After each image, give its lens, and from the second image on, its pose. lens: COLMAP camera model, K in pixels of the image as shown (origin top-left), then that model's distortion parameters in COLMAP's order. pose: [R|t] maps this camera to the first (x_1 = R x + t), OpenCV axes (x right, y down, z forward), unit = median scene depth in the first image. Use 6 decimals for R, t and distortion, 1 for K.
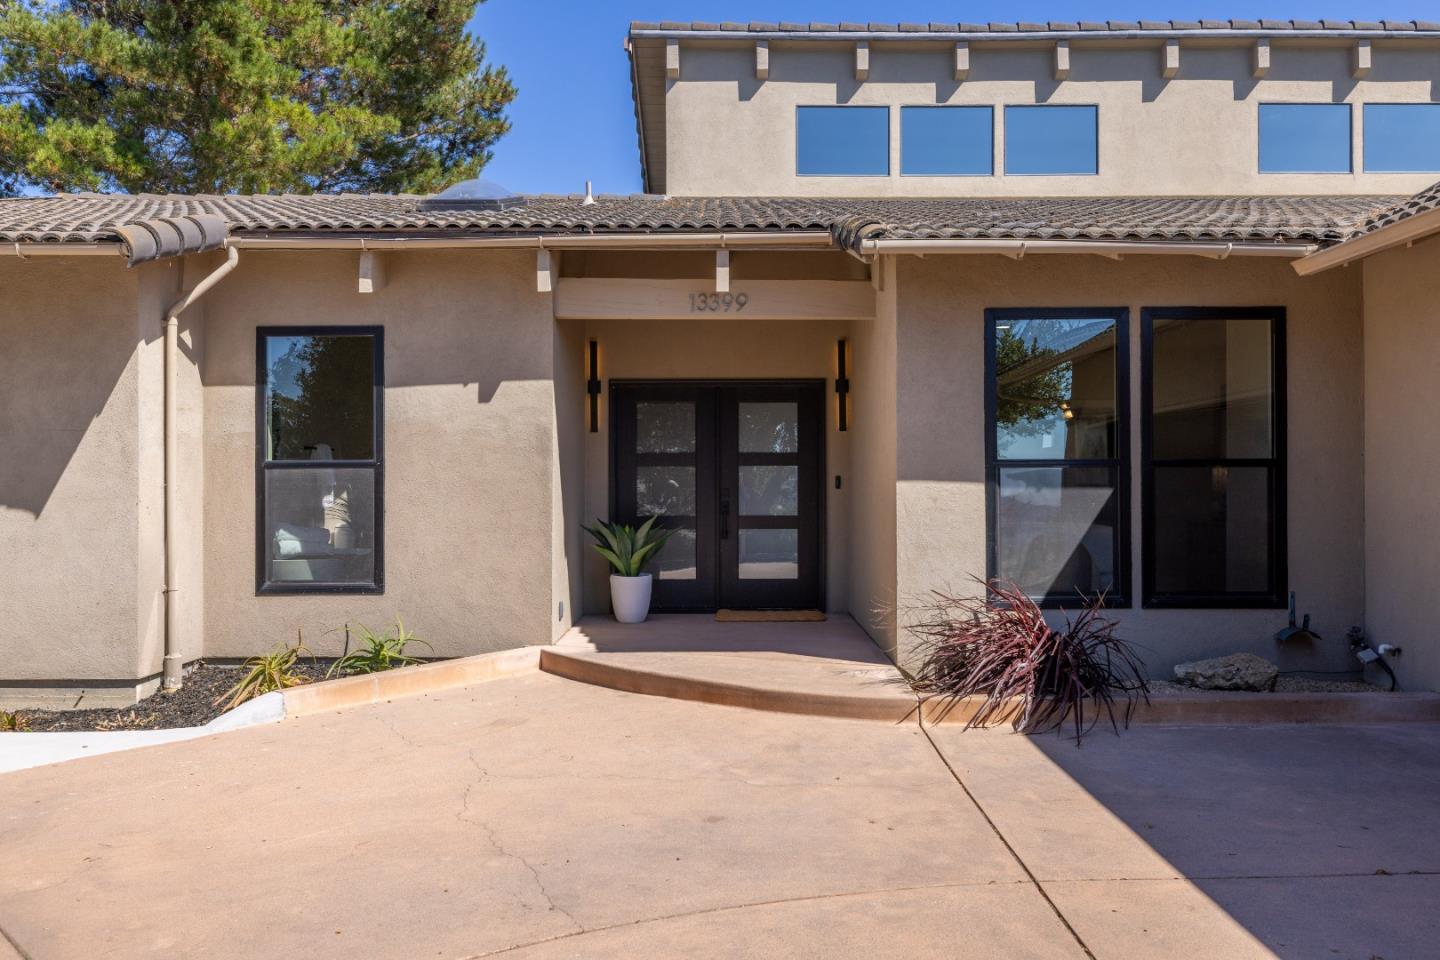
lens RADIAL K [[1972.7, 0, 720.0], [0, 1972.7, 480.0], [0, 0, 1]] dist [0.038055, 0.073263]
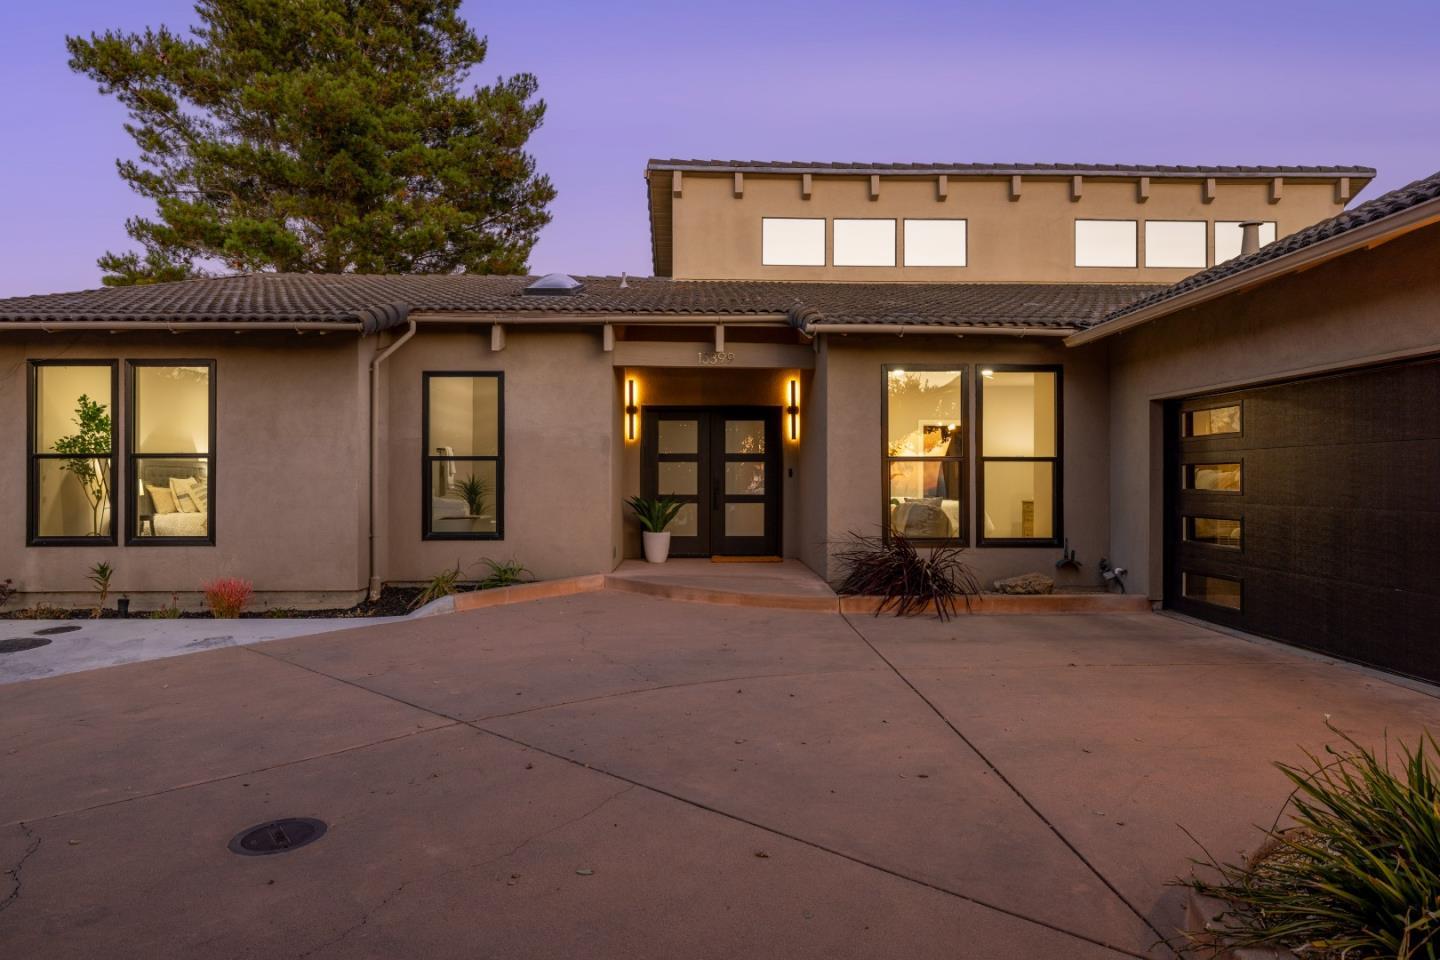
lens RADIAL K [[1443.8, 0, 720.0], [0, 1443.8, 480.0], [0, 0, 1]] dist [-0.005426, -0.000200]
pose [[0.999909, 0.005067, 0.012520, -0.013072], [-0.005101, 0.999983, 0.002708, 0.005897], [-0.012506, -0.002771, 0.999918, -0.173676]]
